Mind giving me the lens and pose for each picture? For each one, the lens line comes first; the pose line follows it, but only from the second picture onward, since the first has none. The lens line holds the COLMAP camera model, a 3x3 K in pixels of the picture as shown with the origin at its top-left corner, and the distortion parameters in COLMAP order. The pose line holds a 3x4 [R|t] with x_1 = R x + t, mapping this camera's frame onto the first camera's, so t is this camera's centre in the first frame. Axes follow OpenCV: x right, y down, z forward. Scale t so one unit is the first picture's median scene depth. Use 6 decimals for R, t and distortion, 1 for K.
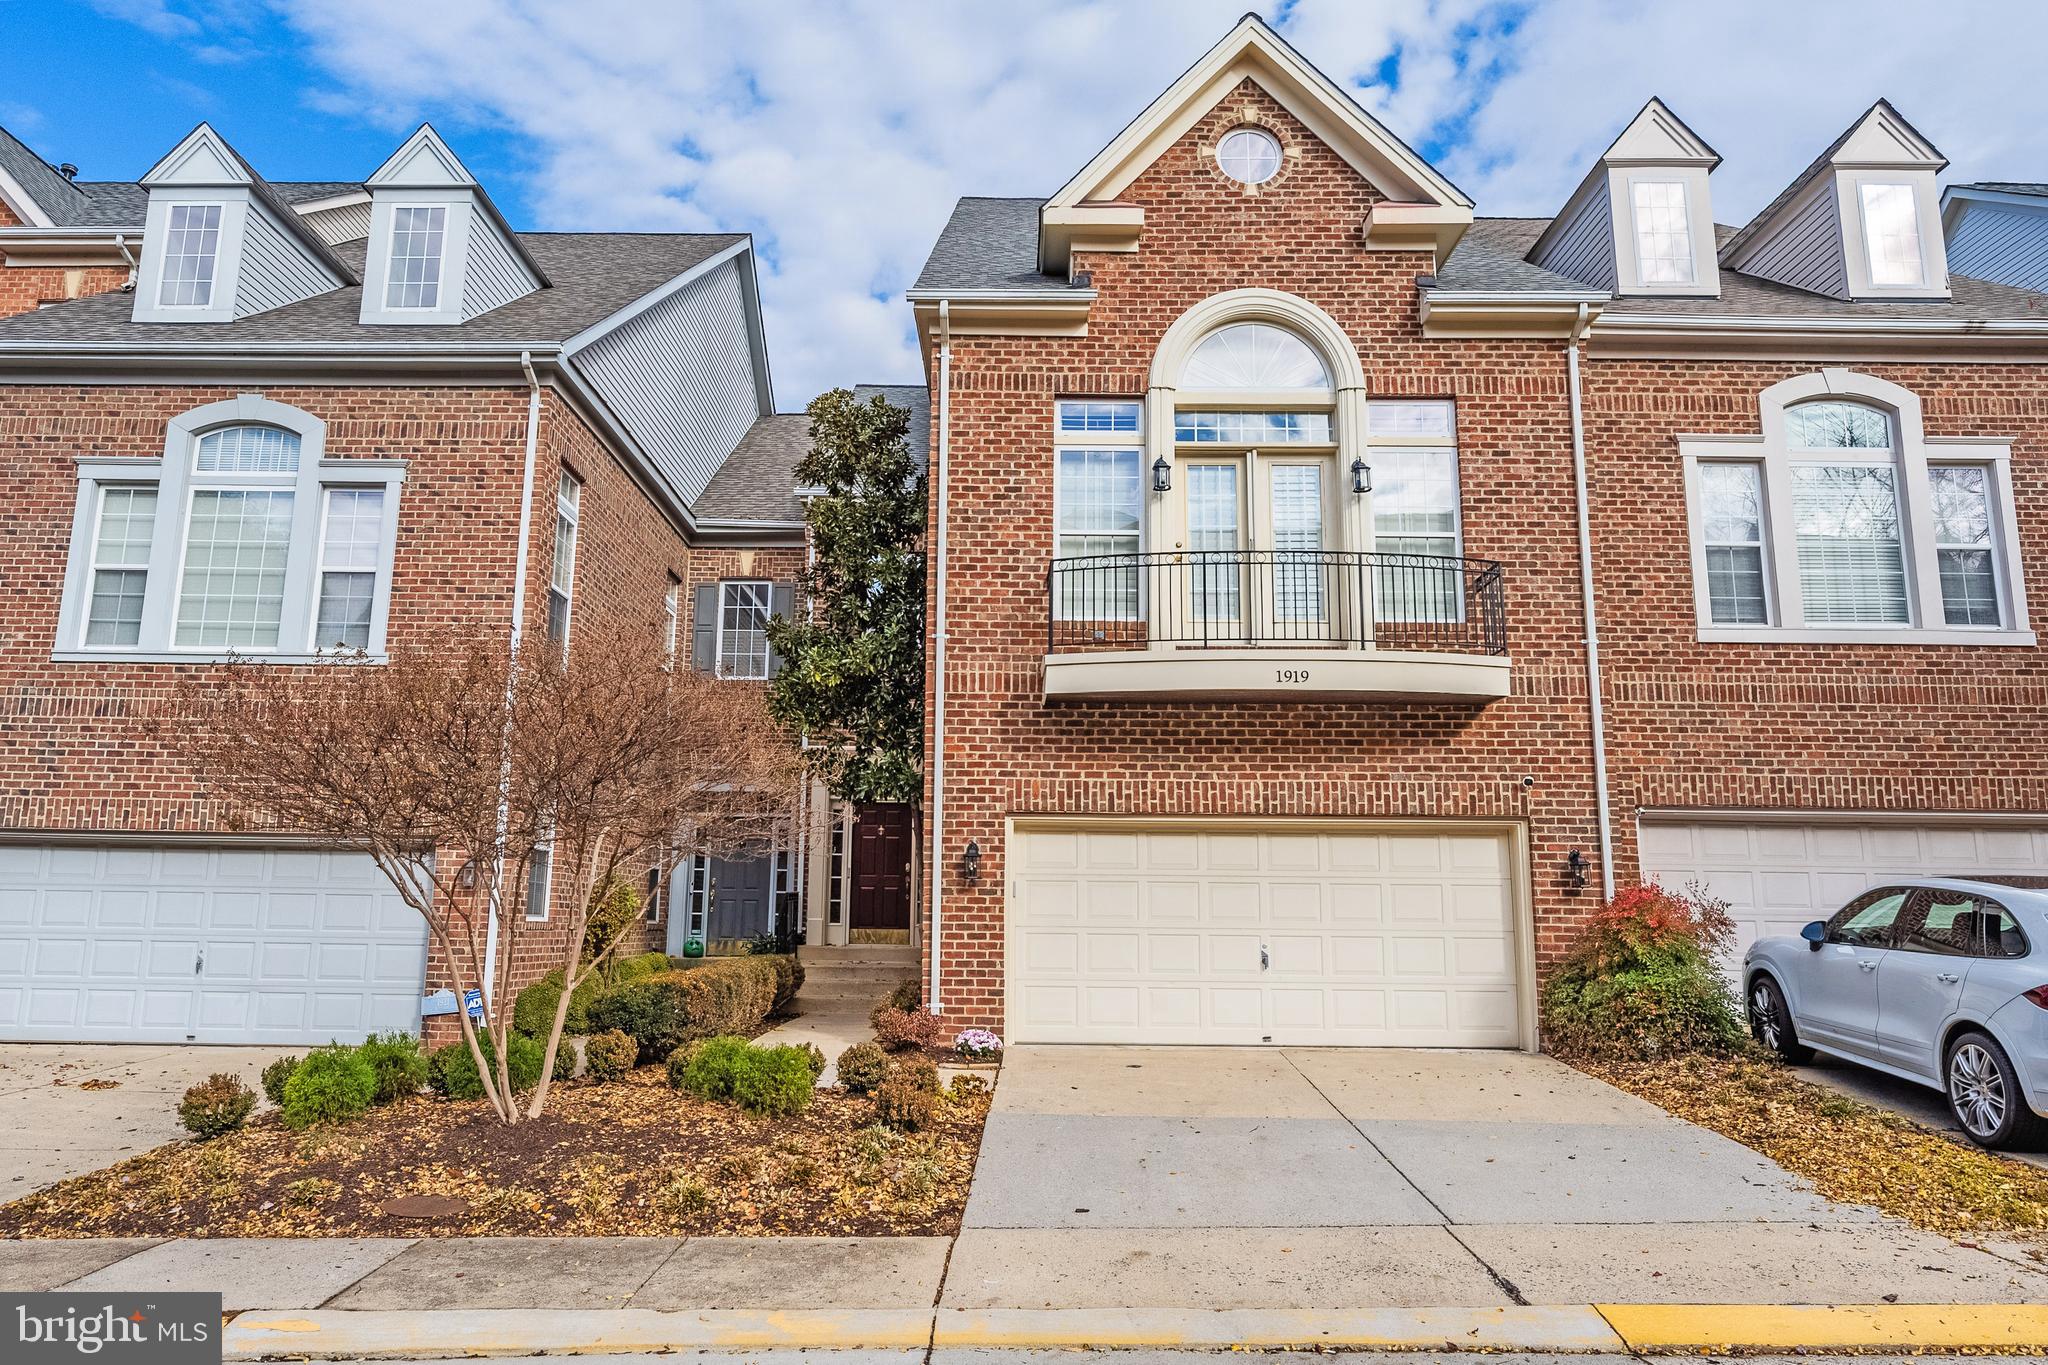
lens RADIAL K [[1318.2, 0, 1022.8], [0, 1318.2, 720.4], [0, 0, 1]] dist [-0.001569, -0.000763]
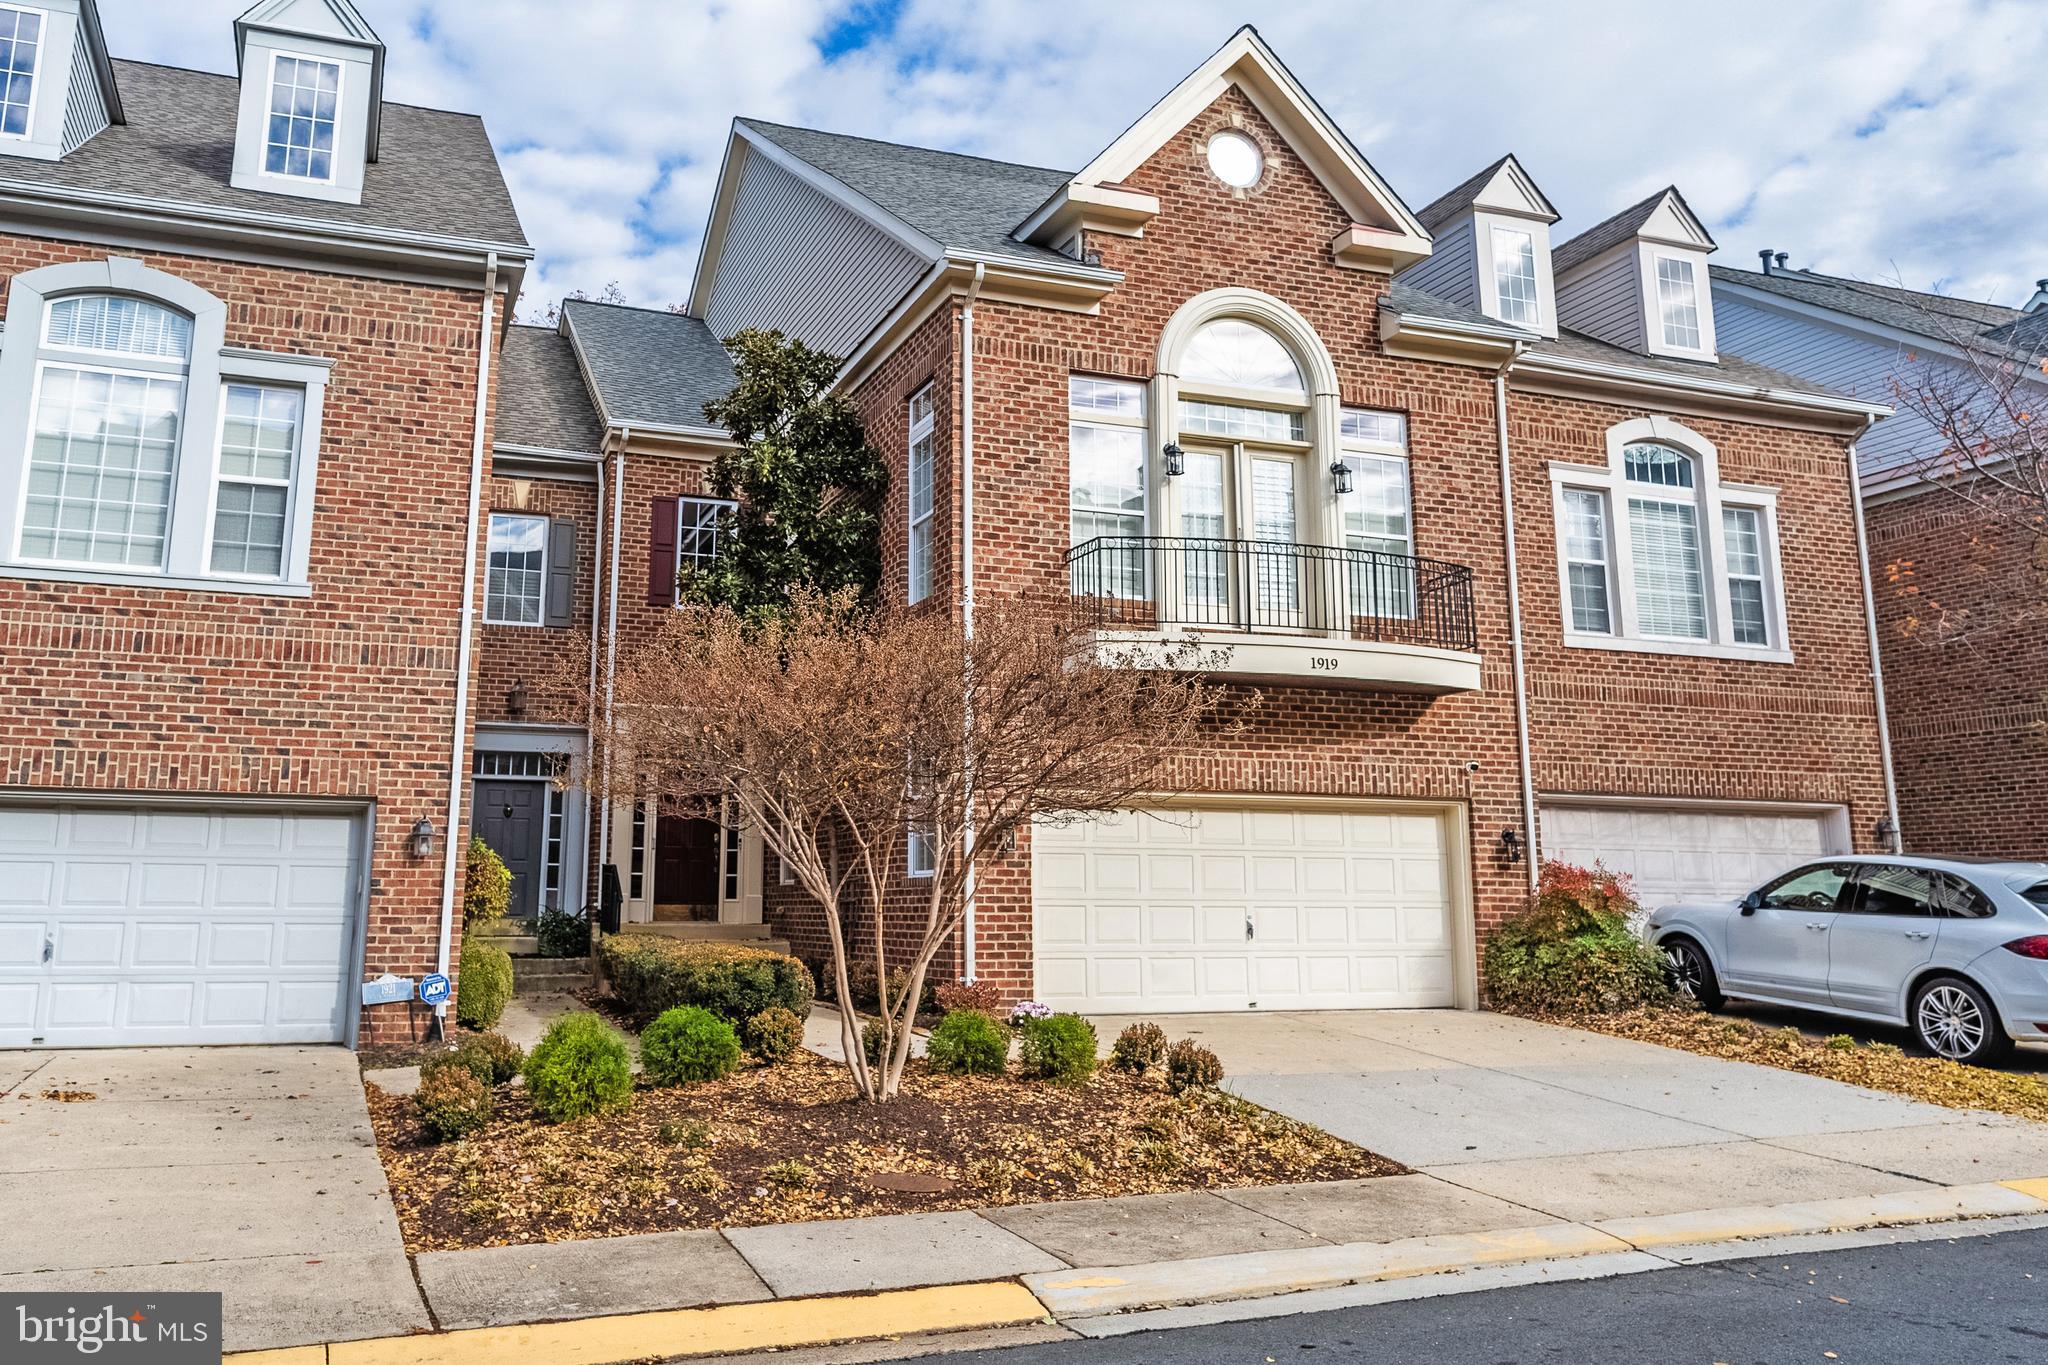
lens RADIAL K [[1399.5, 0, 1024.0], [0, 1399.5, 682.5], [0, 0, 1]] dist [-0.001811, 0.000637]
pose [[0.951604, 0.042862, 0.304325, -0.318773], [-0.042581, 0.999064, -0.007562, 0.000677], [-0.304364, -0.005762, 0.952538, -0.006944]]
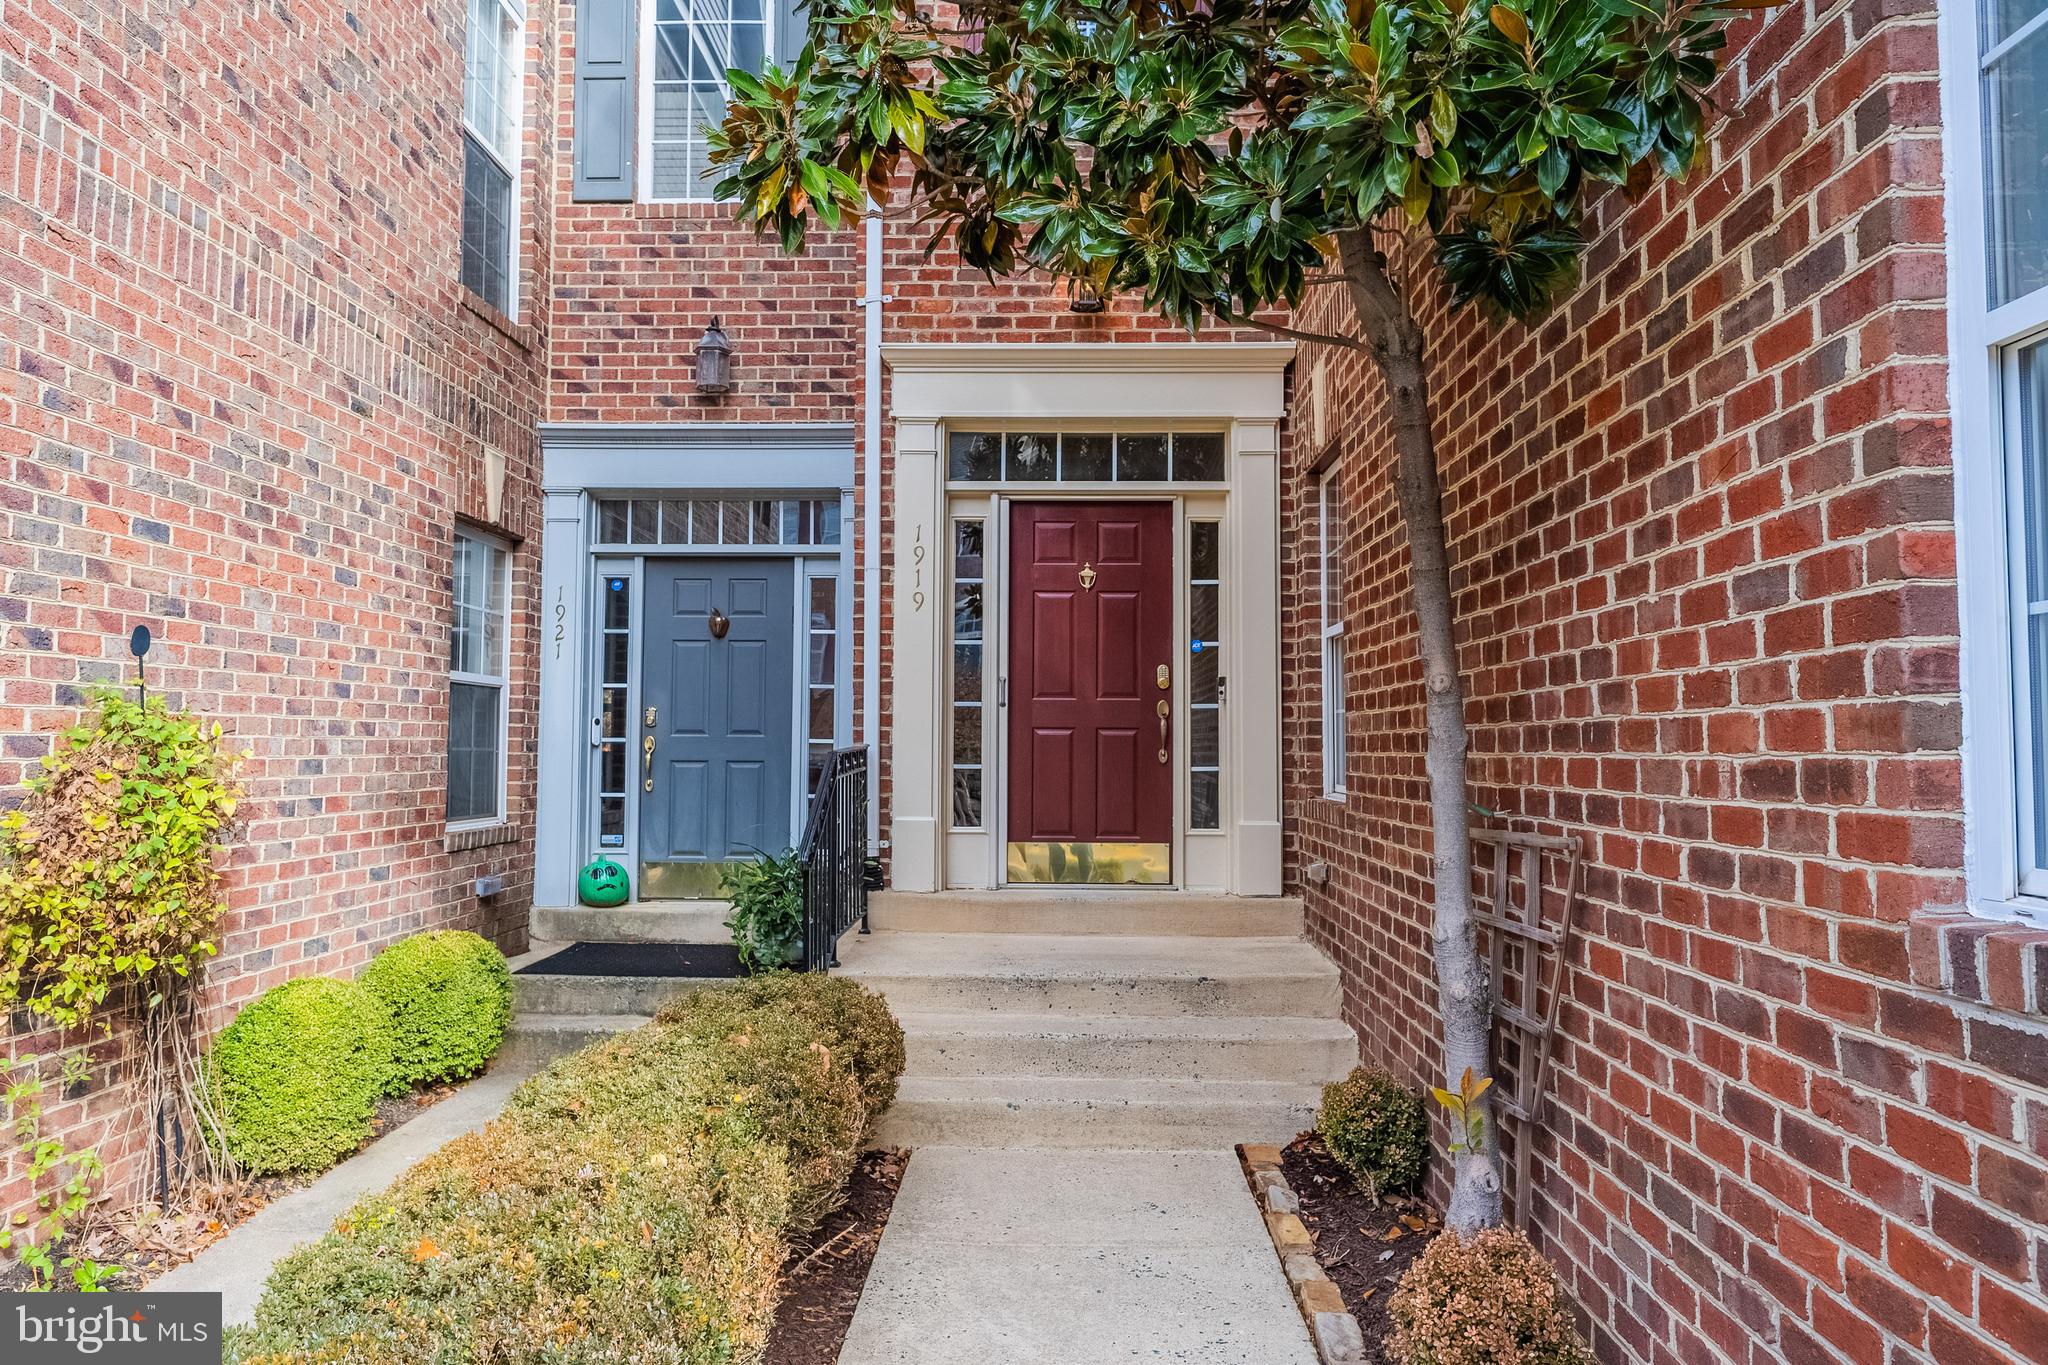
lens RADIAL K [[1781.9, 0, 1024.0], [0, 1781.9, 682.5], [0, 0, 1]] dist [-0.001113, -0.000642]
pose [[0.997249, -0.004782, -0.073970, -0.151857], [0.012734, 0.994133, 0.107414, 0.102402], [0.073023, -0.108060, 0.991459, 0.869426]]
